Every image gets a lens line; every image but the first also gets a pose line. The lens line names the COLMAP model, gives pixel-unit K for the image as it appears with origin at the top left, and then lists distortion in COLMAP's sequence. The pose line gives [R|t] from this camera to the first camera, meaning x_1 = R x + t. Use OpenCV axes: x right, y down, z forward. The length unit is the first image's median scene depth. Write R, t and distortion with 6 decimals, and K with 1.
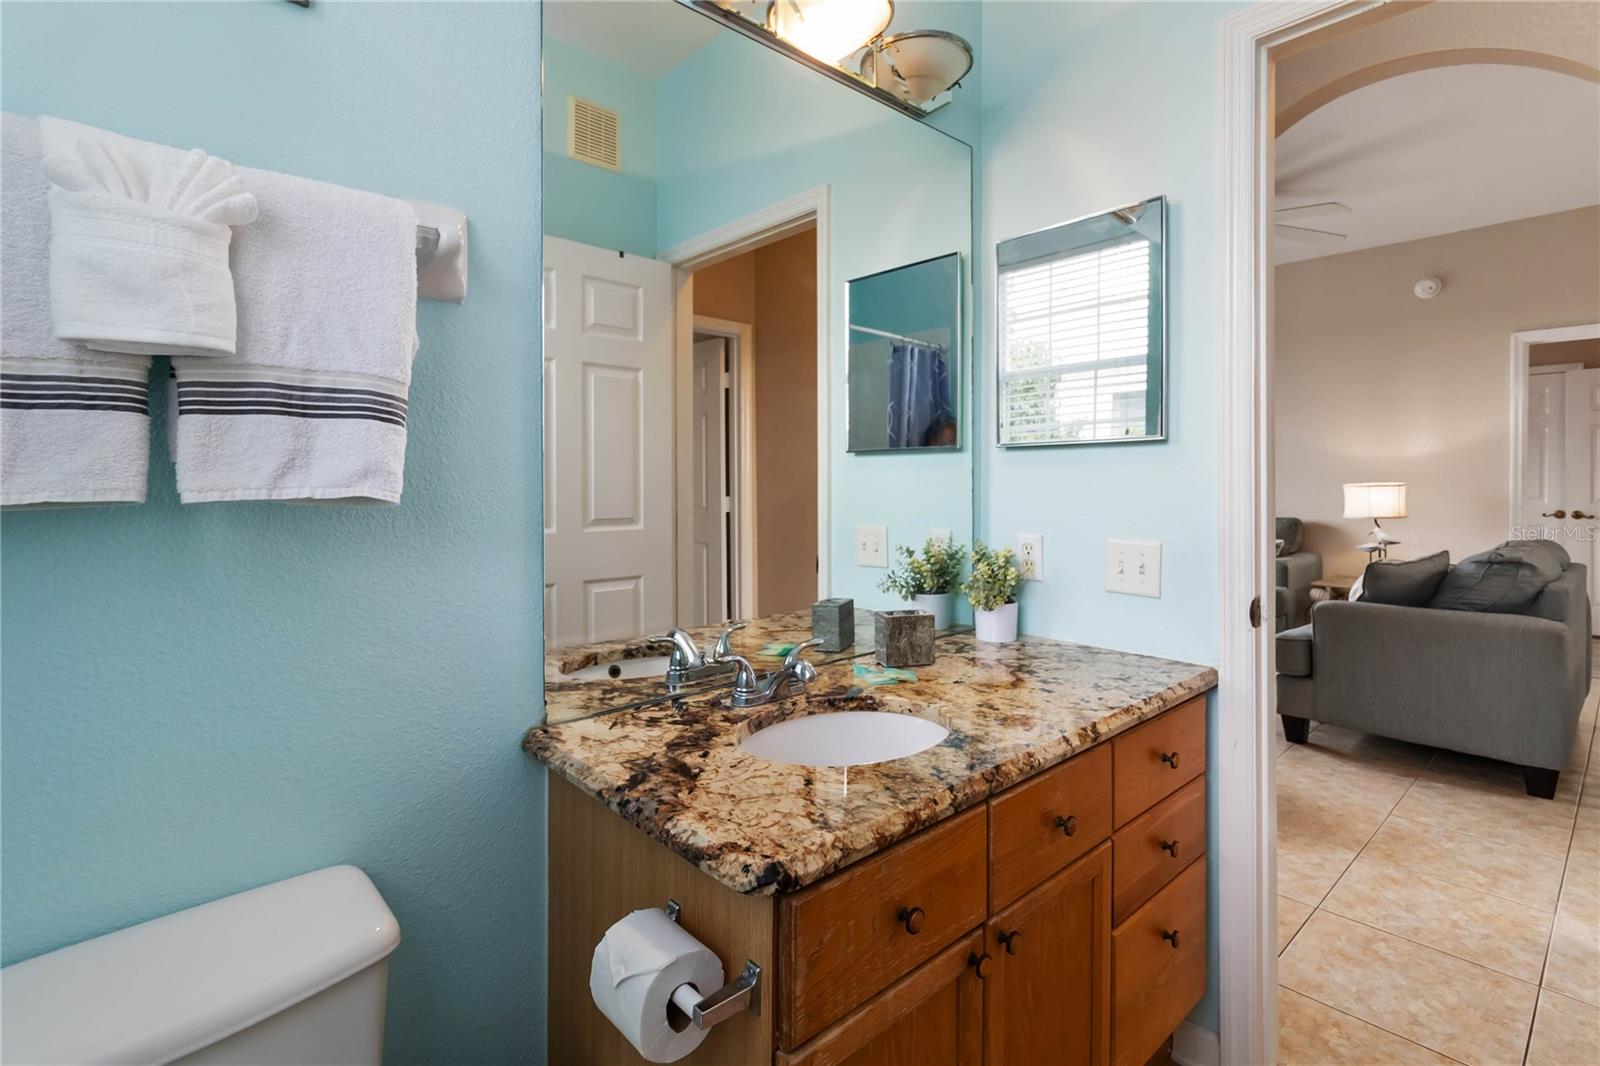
lens RADIAL K [[746.8, 0, 802.4], [0, 746.8, 525.6], [0, 0, 1]] dist [-0.000631, 0.001570]
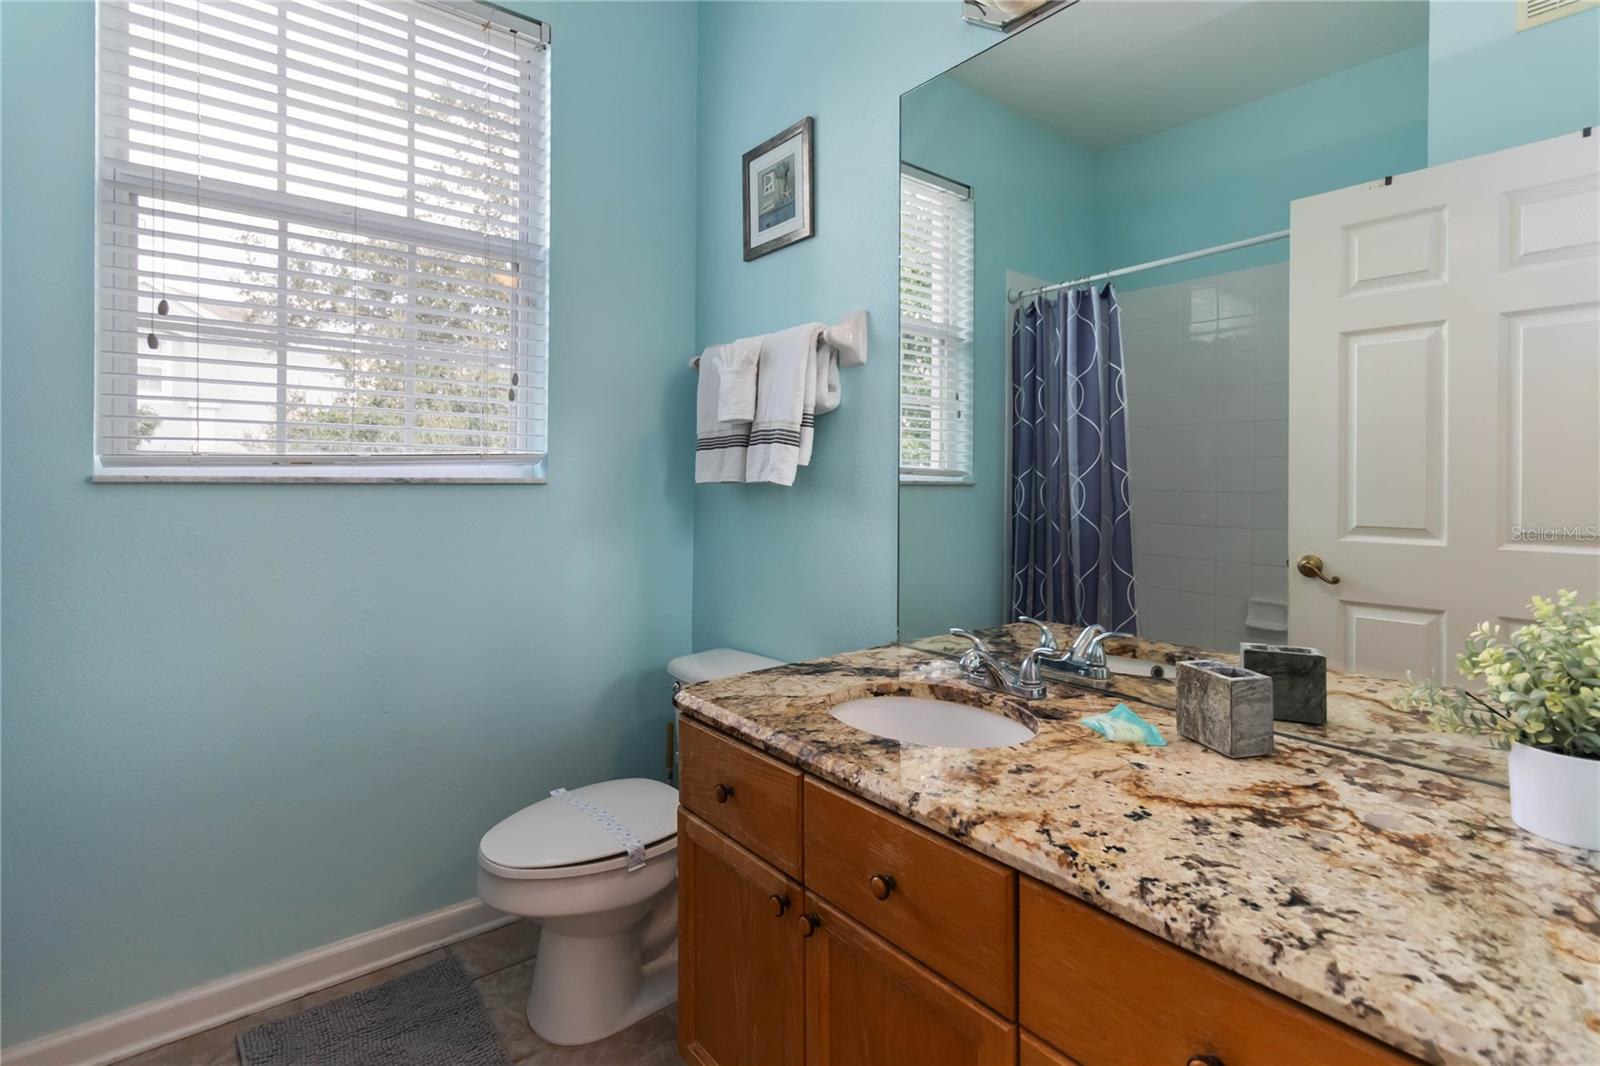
lens RADIAL K [[746.8, 0, 802.4], [0, 746.8, 525.6], [0, 0, 1]] dist [-0.000631, 0.001570]
pose [[-0.035943, 0.065055, -0.997234, 1.223358], [-0.067804, 0.995421, 0.067381, -0.050511], [0.997051, 0.070039, -0.031368, 0.957314]]
